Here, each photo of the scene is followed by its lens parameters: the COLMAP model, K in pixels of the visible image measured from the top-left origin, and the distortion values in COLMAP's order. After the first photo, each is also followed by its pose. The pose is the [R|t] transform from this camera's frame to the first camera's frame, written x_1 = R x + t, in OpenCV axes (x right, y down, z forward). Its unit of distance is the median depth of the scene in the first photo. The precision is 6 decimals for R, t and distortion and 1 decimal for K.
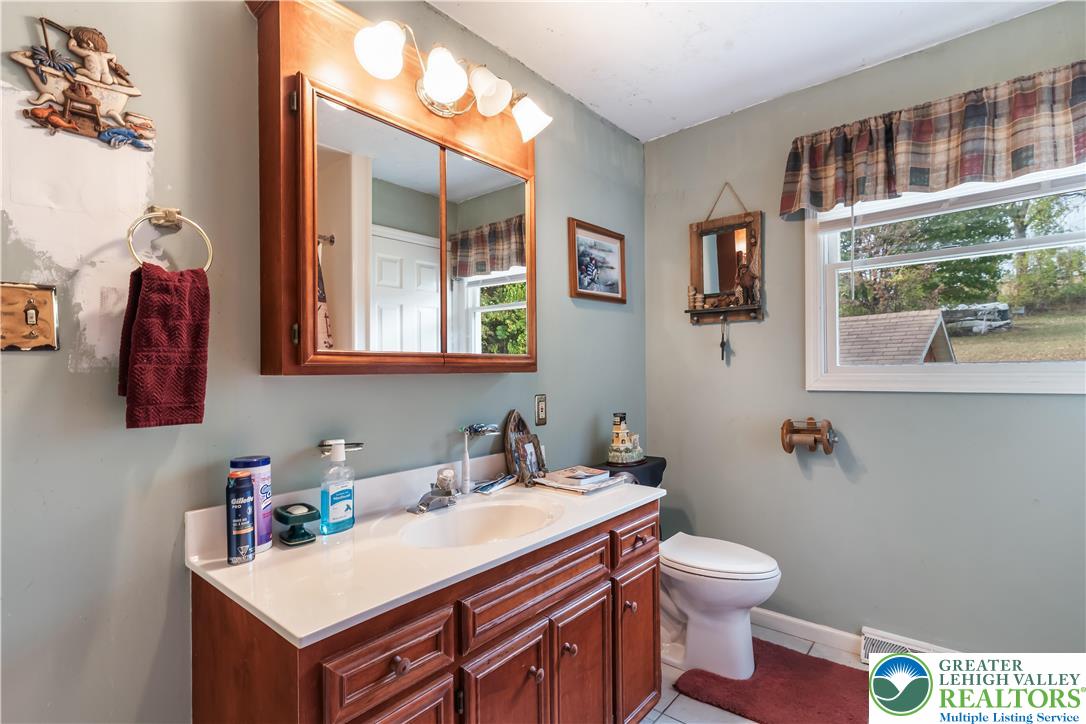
lens RADIAL K [[516.7, 0, 542.5], [0, 516.7, 369.4], [0, 0, 1]] dist [-0.002847, -0.000398]
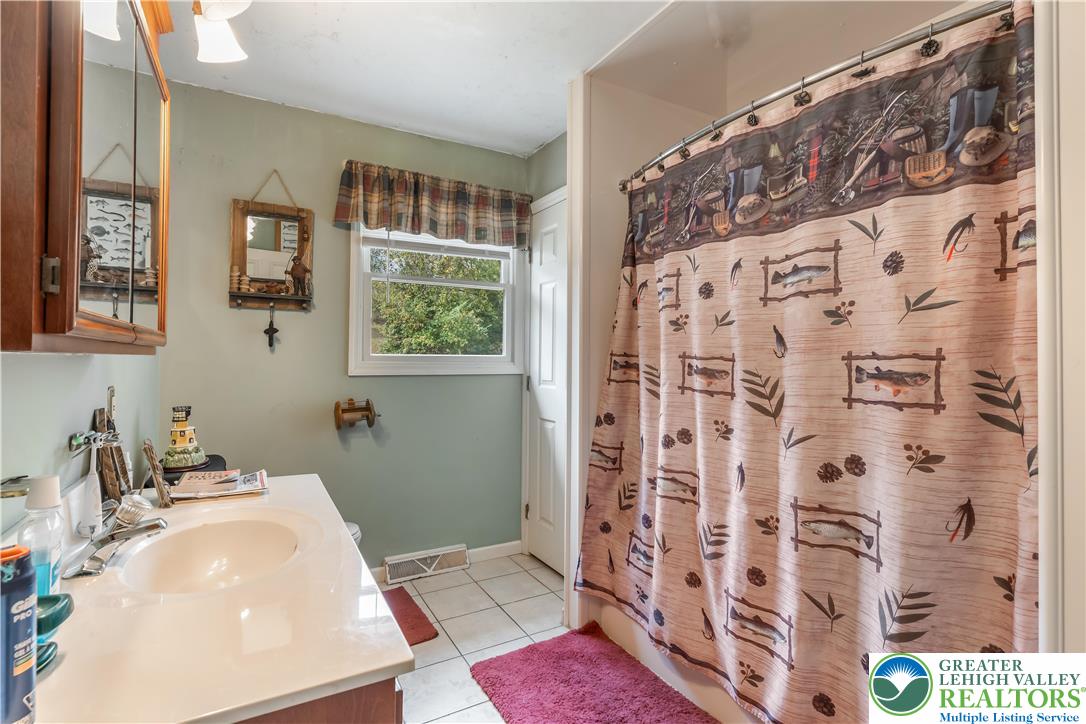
lens RADIAL K [[516.7, 0, 542.4], [0, 516.7, 356.9], [0, 0, 1]] dist [-0.002847, -0.000398]
pose [[0.344299, 0.018830, 0.938671, -0.457372], [-0.015323, 0.999778, -0.014435, 0.008535], [-0.938735, -0.009413, 0.344512, 0.188695]]
